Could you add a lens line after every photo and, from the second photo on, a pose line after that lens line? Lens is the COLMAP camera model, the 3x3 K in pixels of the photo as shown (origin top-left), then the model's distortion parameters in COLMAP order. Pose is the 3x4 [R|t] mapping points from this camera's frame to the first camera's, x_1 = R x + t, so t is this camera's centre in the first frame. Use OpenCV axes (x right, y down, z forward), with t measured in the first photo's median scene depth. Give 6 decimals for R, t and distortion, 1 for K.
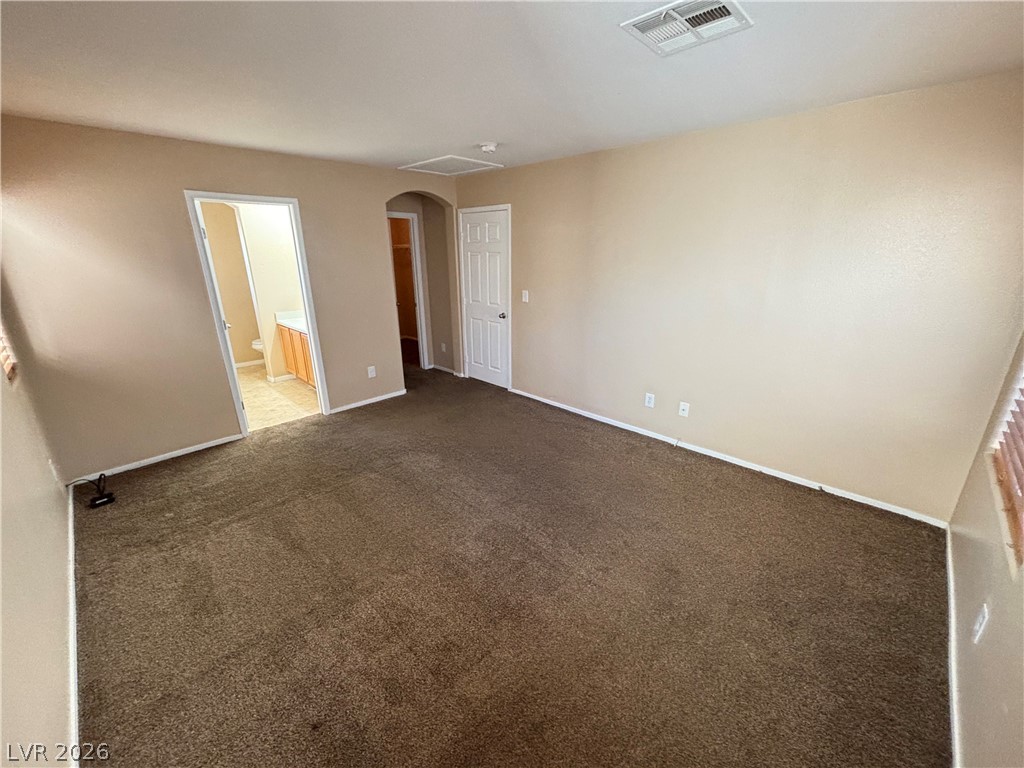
lens RADIAL K [[411.5, 0, 511.6], [0, 411.5, 383.1], [0, 0, 1]] dist [0.000424, 0.000144]
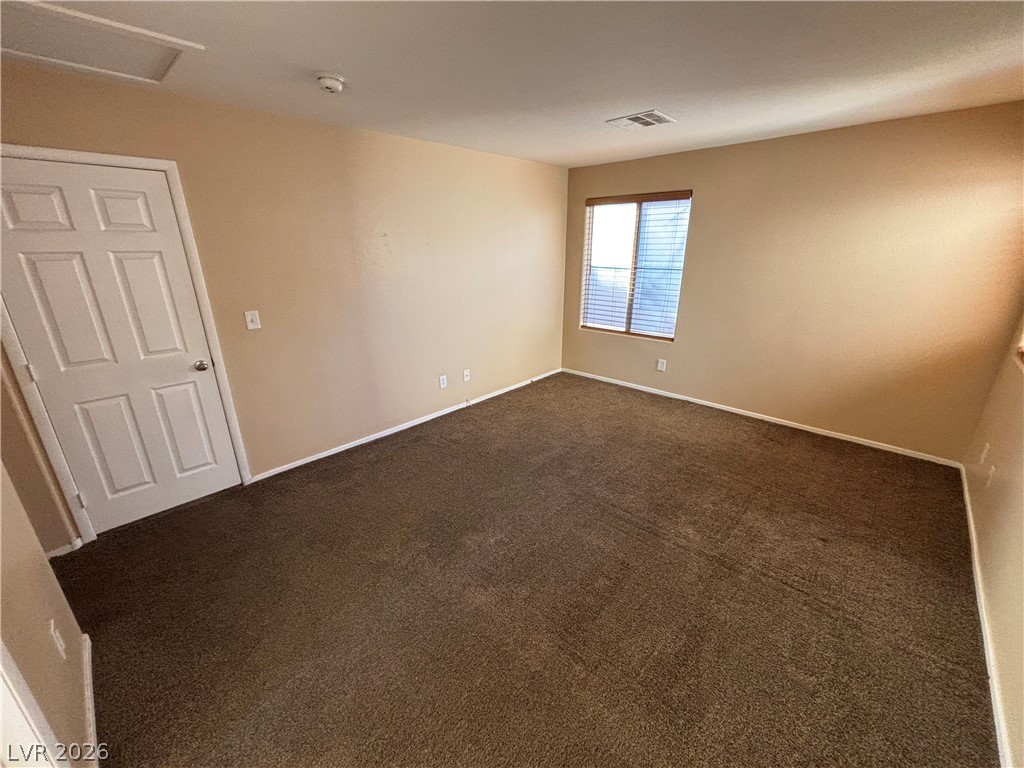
lens RADIAL K [[411.5, 0, 511.6], [0, 411.5, 383.1], [0, 0, 1]] dist [0.000424, 0.000144]
pose [[-0.012173, -0.317951, 0.948029, -0.598881], [0.314350, 0.898813, 0.305481, -0.197055], [-0.949229, 0.301731, 0.089007, 0.615820]]
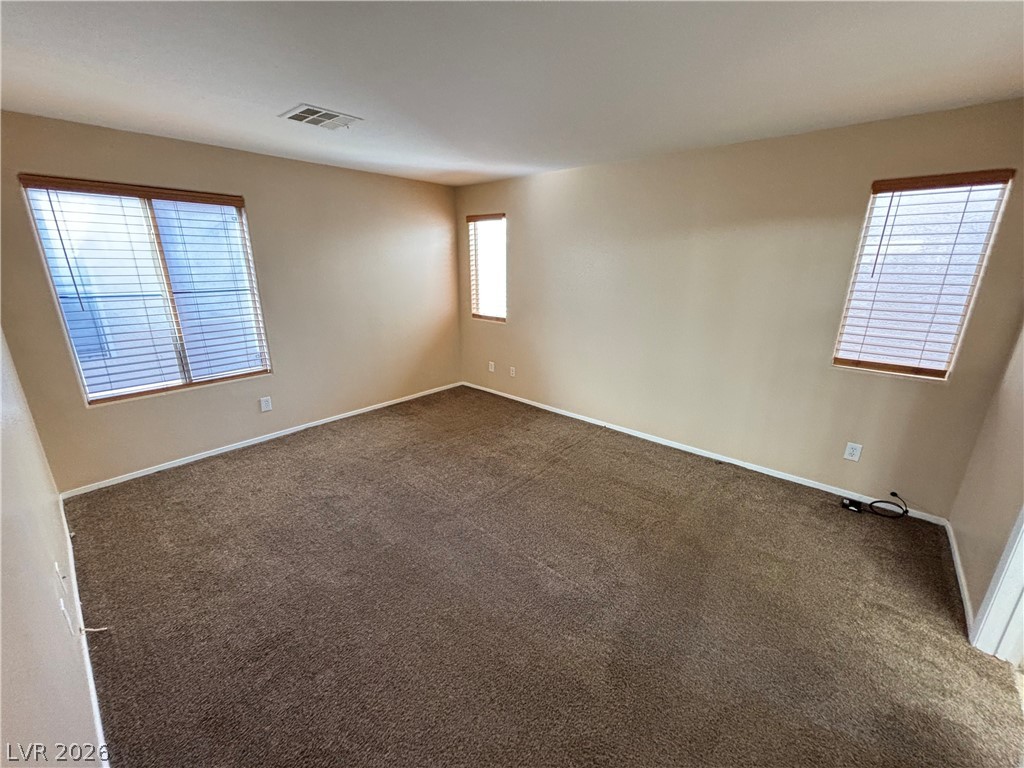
lens RADIAL K [[411.5, 0, 511.6], [0, 411.5, 383.1], [0, 0, 1]] dist [0.000424, 0.000144]
pose [[-0.998441, 0.012470, -0.054404, -0.070184], [-0.020639, 0.823146, 0.567455, -0.335518], [0.051858, 0.567694, -0.821605, 1.042239]]
